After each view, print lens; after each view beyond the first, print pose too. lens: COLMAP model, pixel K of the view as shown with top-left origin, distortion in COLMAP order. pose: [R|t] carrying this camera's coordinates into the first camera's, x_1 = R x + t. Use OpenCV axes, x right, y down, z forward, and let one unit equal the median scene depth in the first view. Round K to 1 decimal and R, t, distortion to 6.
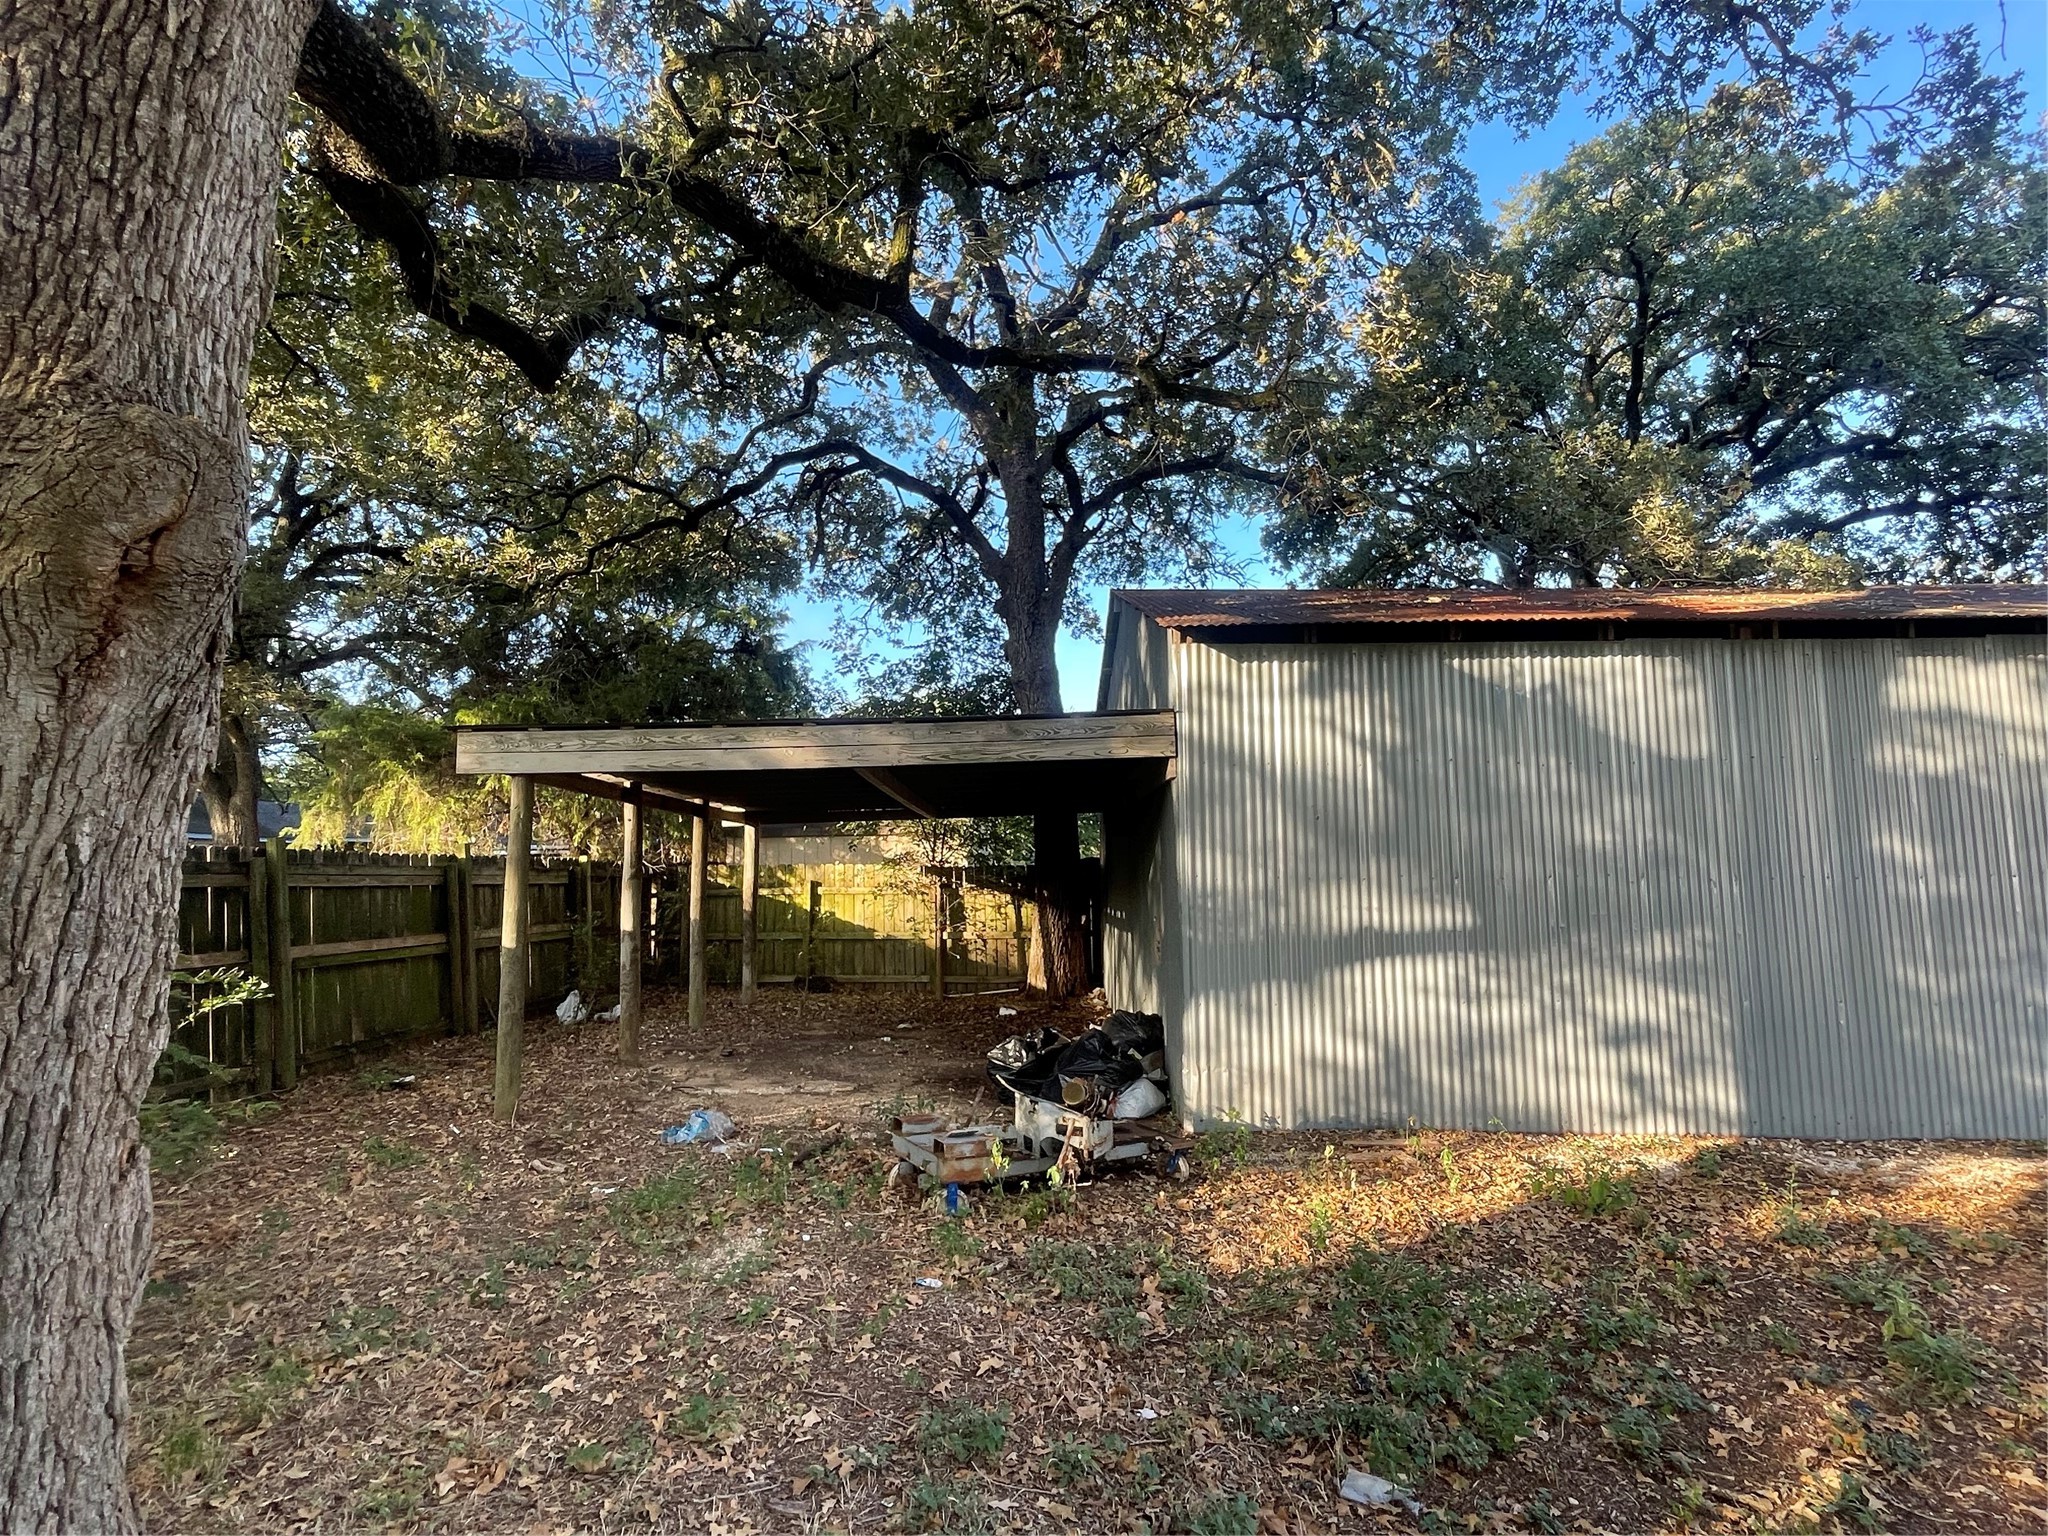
lens RADIAL K [[1043.1, 0, 1023.5], [0, 1043.1, 763.0], [0, 0, 1]] dist [-0.002299, -0.000325]
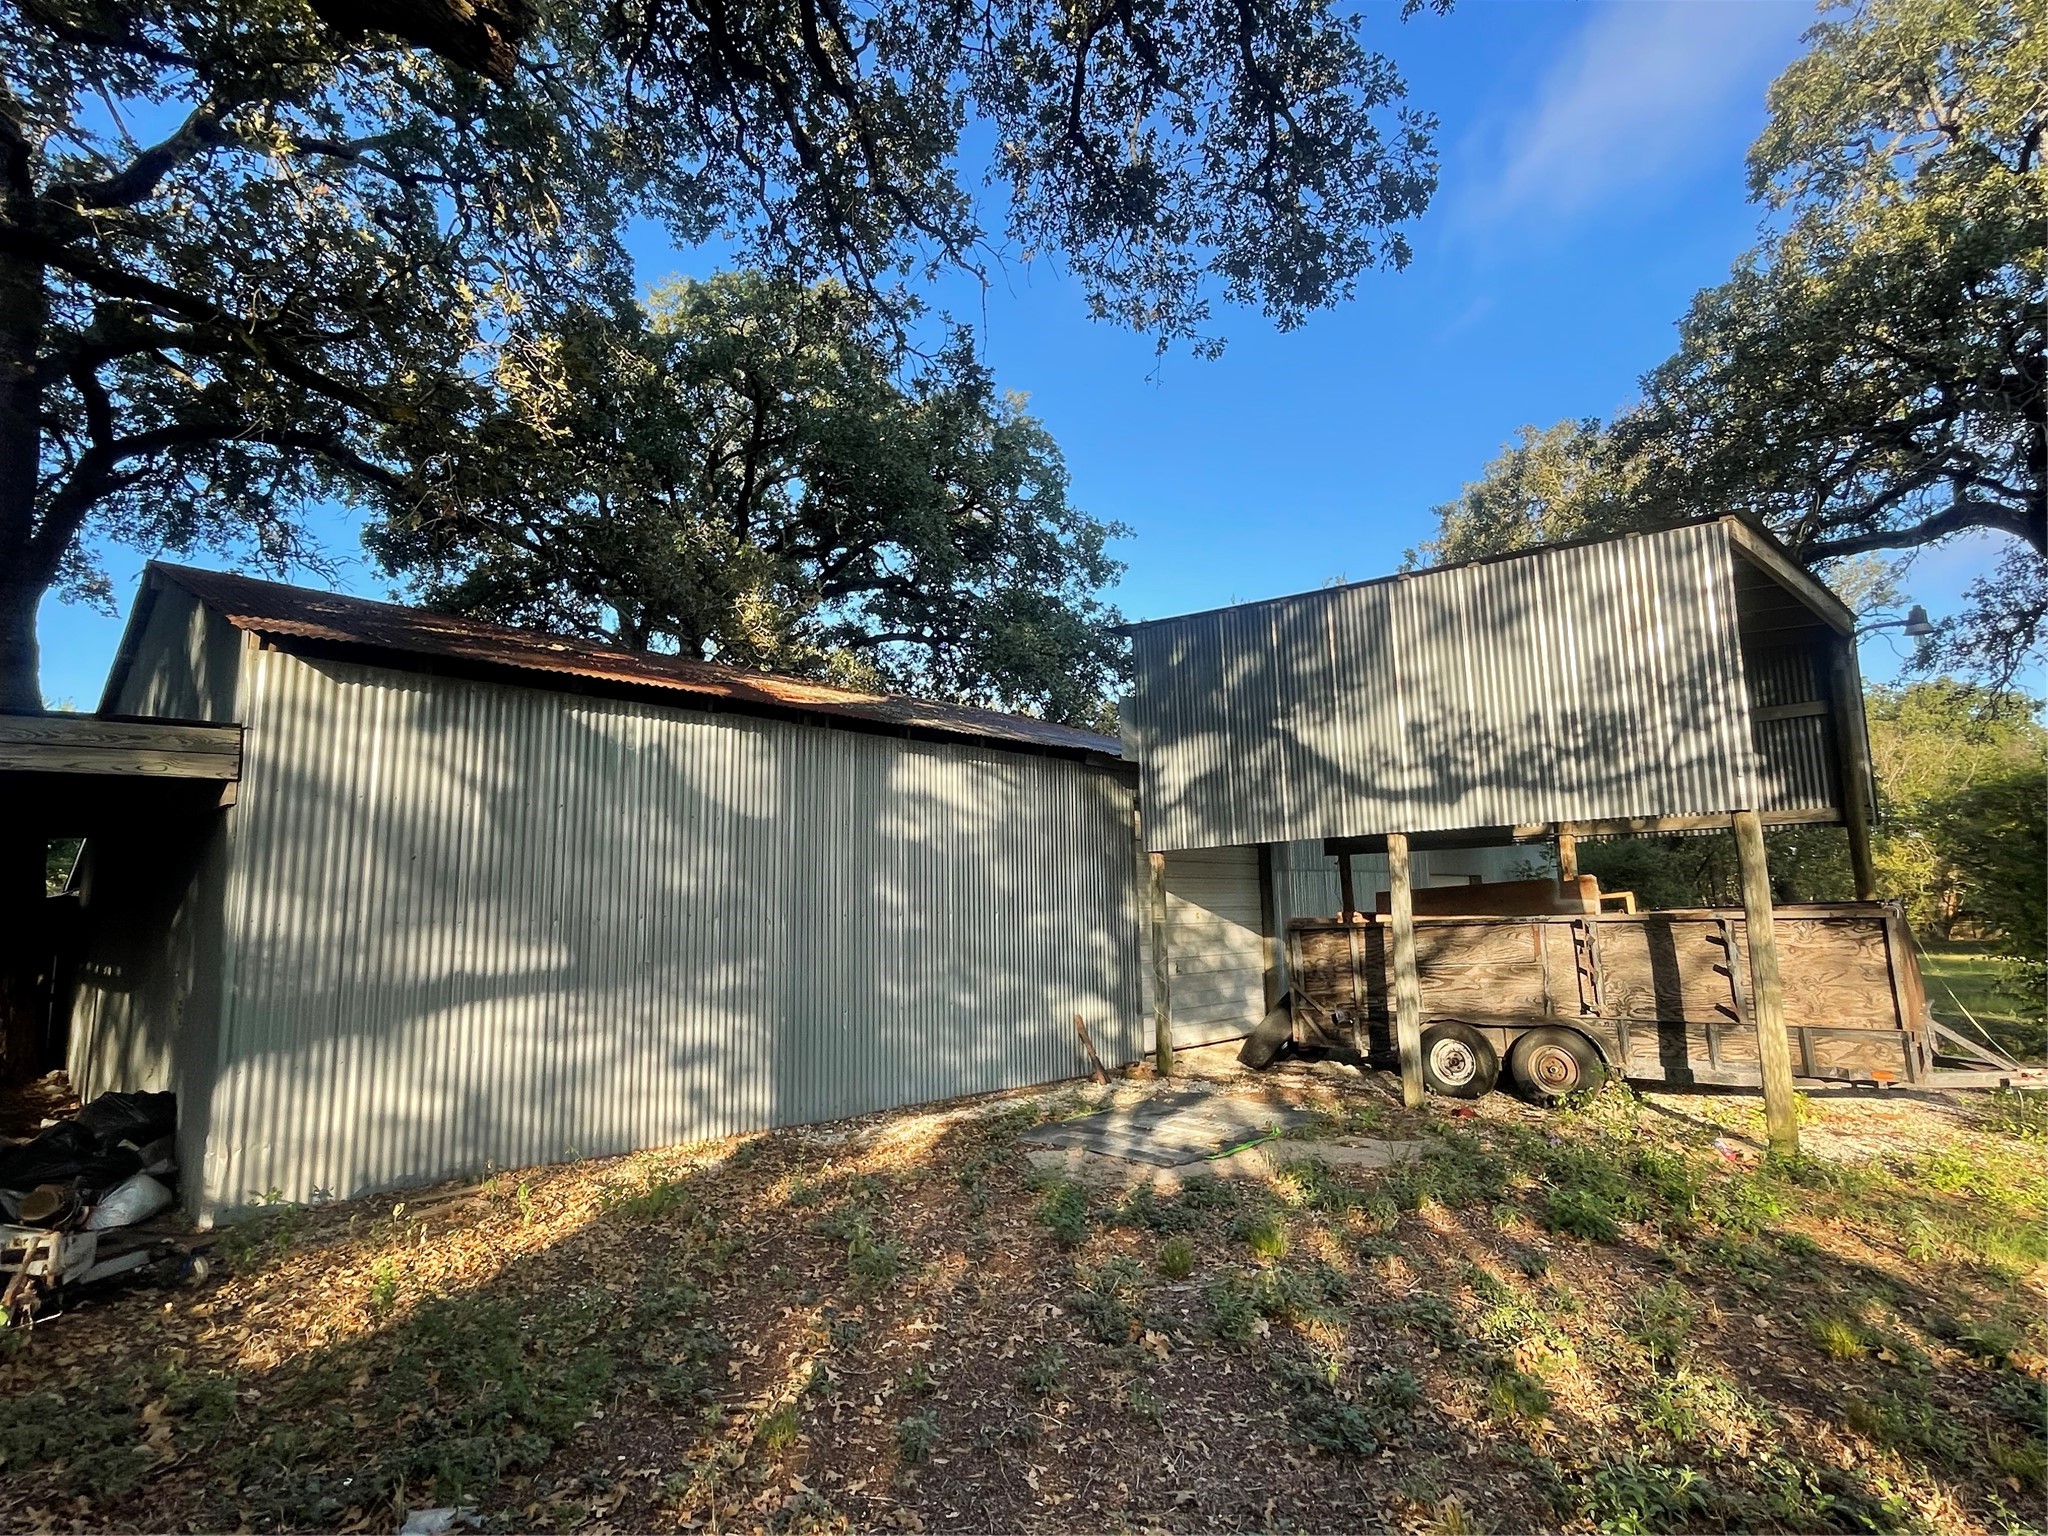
lens RADIAL K [[1043.1, 0, 1017.5], [0, 1043.1, 765.9], [0, 0, 1]] dist [-0.002299, -0.000325]
pose [[0.686399, 0.093721, 0.721161, -0.031237], [-0.068732, 0.995582, -0.063965, -0.007360], [-0.723970, -0.005662, 0.689808, -0.046914]]
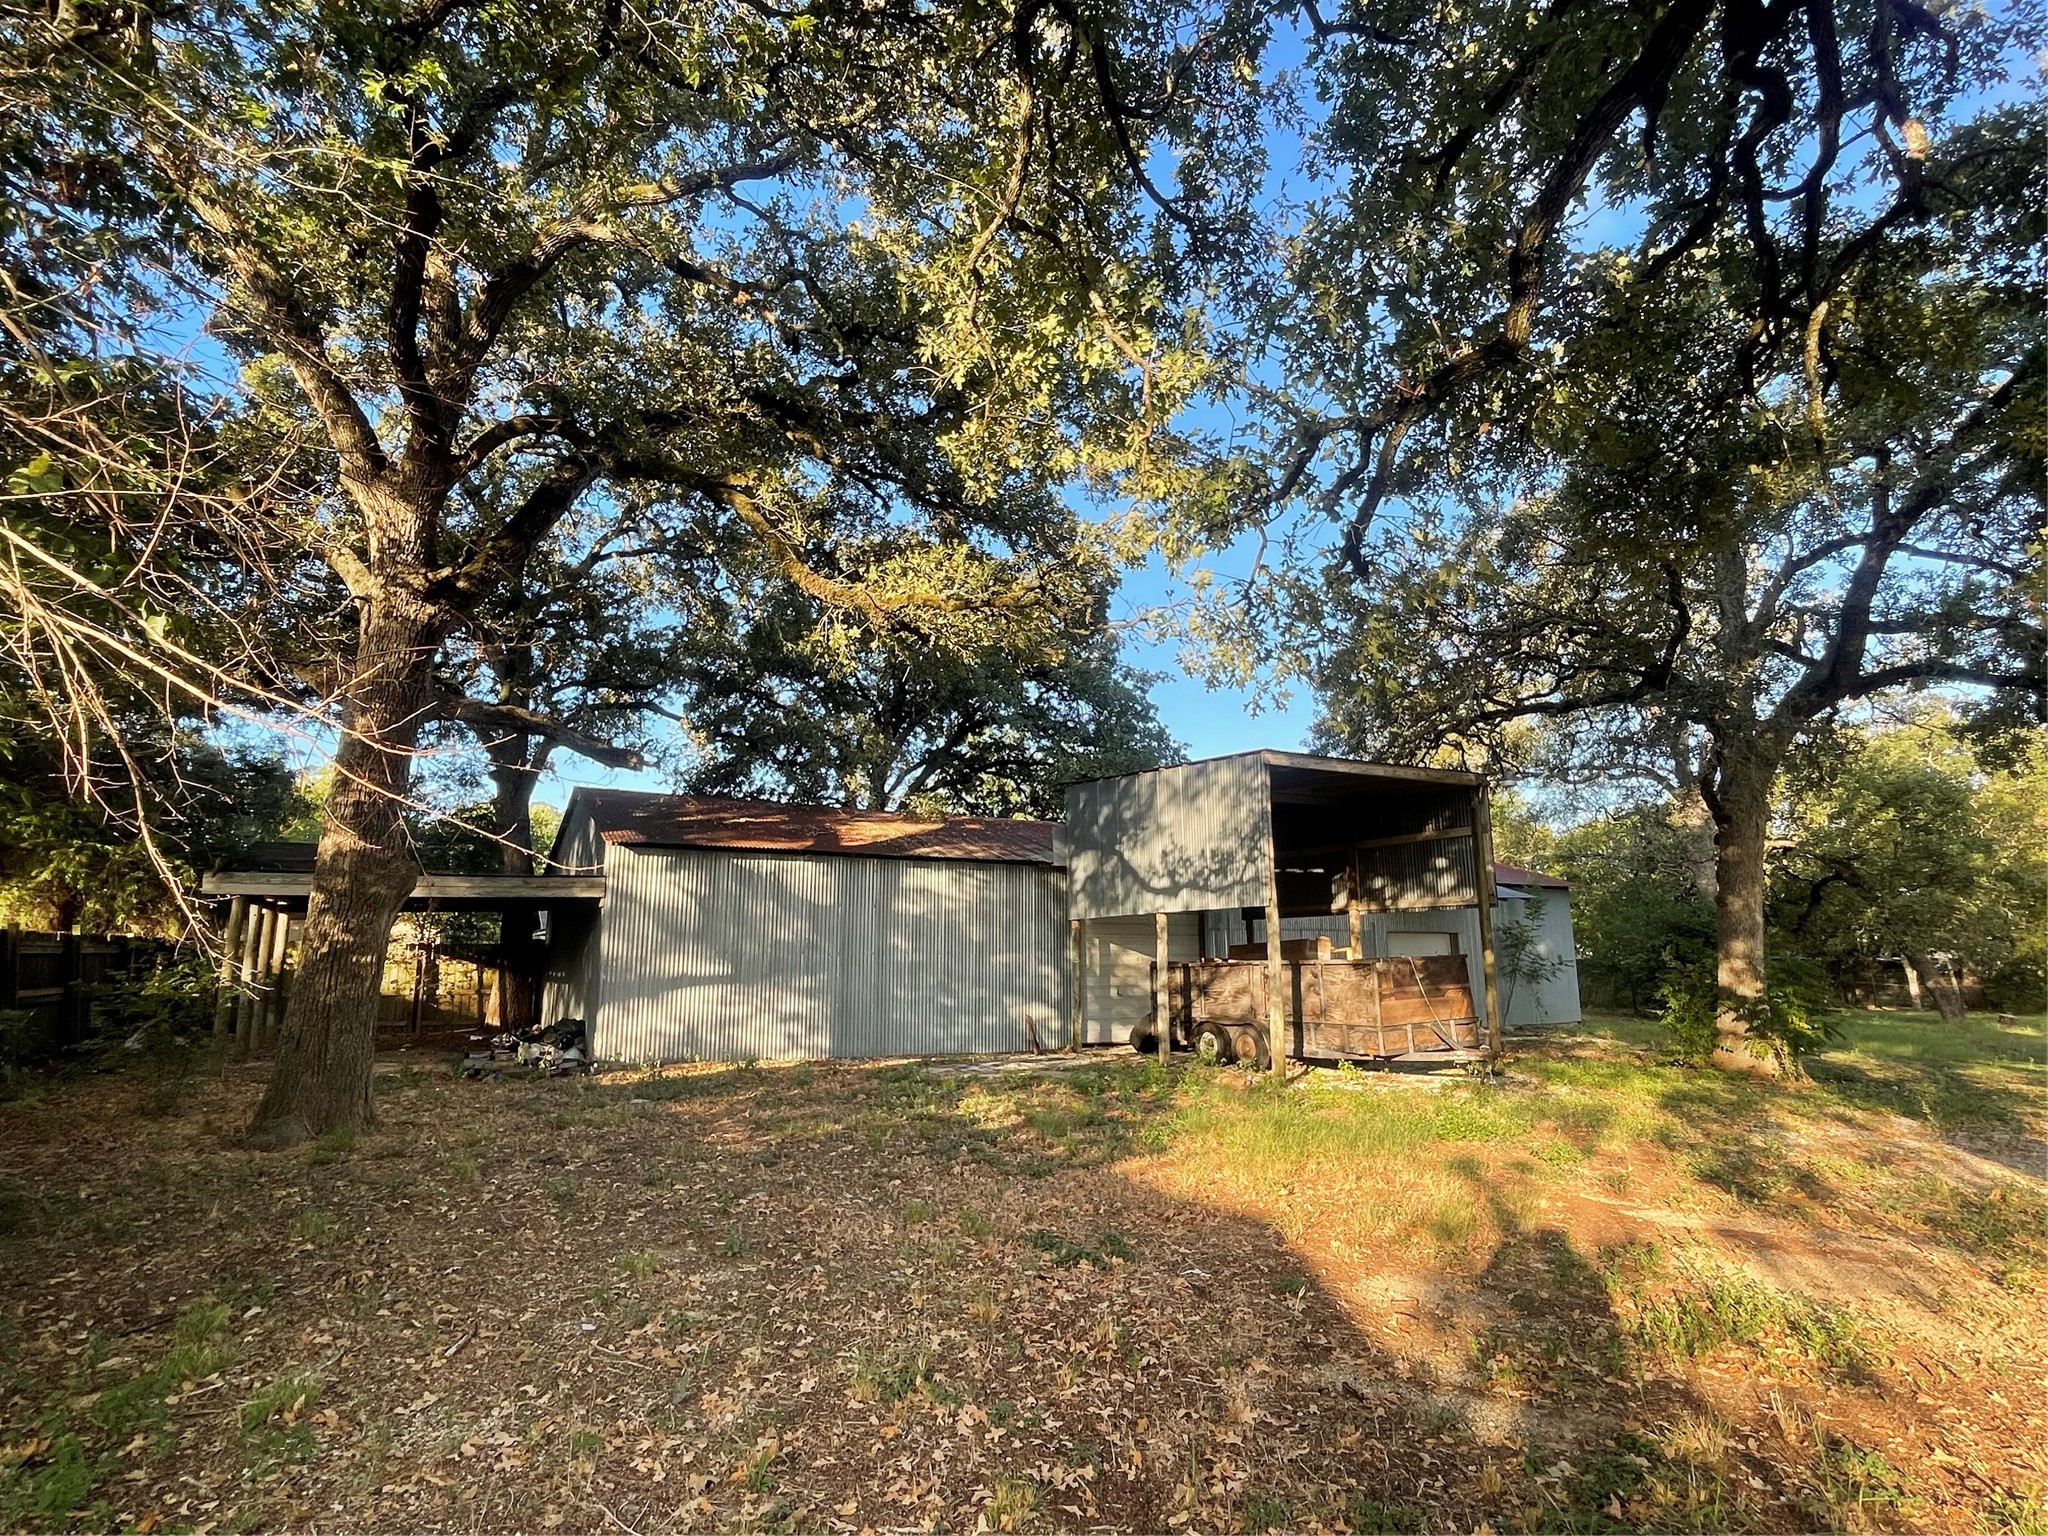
lens RADIAL K [[1043.1, 0, 1019.8], [0, 1043.1, 763.0], [0, 0, 1]] dist [-0.002299, -0.000325]
pose [[0.863906, 0.097814, 0.494064, -0.216674], [-0.061208, 0.994079, -0.089780, -0.144155], [-0.499920, 0.047320, 0.864778, -1.383306]]
